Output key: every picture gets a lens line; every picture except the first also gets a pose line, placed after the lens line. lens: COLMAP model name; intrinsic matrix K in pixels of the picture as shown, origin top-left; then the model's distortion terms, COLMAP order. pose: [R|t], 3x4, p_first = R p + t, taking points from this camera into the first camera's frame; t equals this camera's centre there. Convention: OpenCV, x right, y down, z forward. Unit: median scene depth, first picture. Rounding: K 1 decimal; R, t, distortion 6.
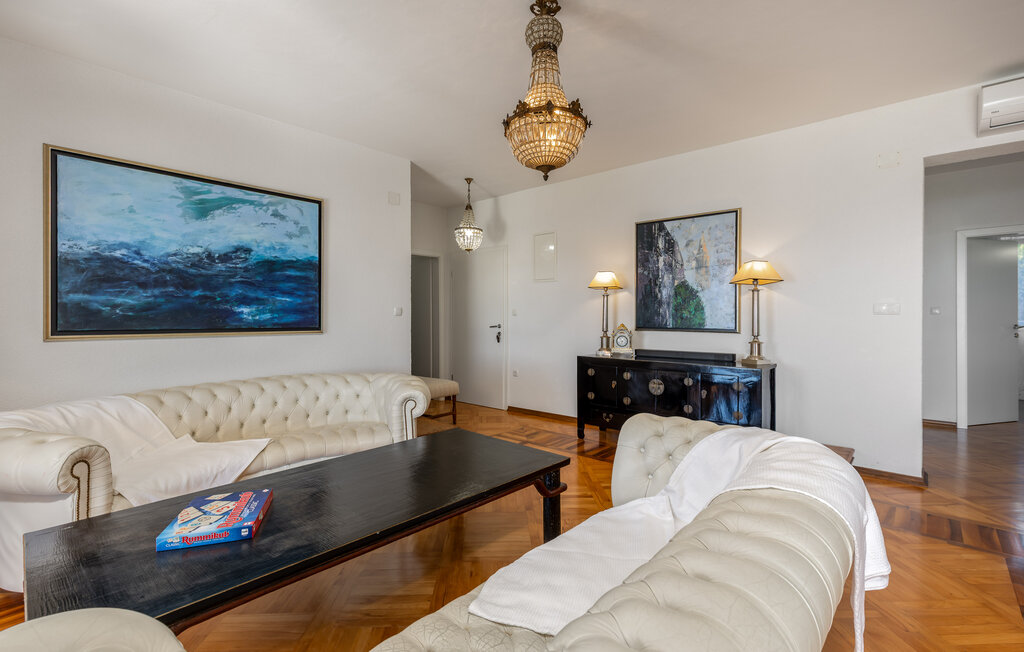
lens RADIAL K [[461.6, 0, 512.0], [0, 461.6, 326.0], [0, 0, 1]] dist [0.000227, 0.000041]
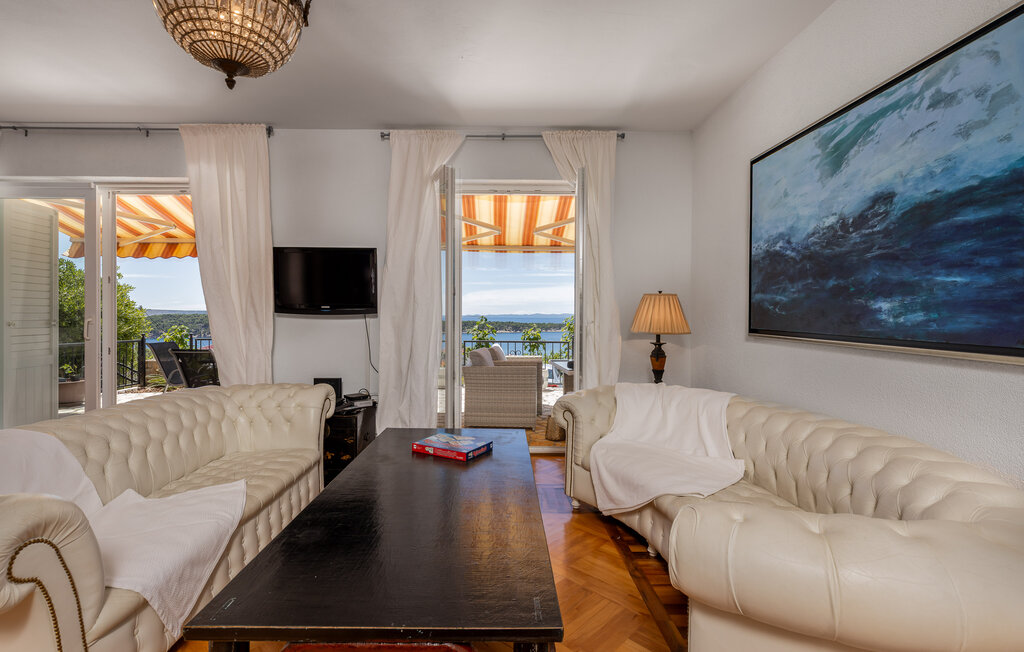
lens RADIAL K [[464.8, 0, 507.7], [0, 464.8, 306.7], [0, 0, 1]] dist [-0.001622, -0.000395]
pose [[-0.722764, -0.012858, -0.690975, 0.139388], [-0.020667, 0.999782, 0.003014, -0.026924], [0.690786, 0.016459, -0.722872, 1.134493]]
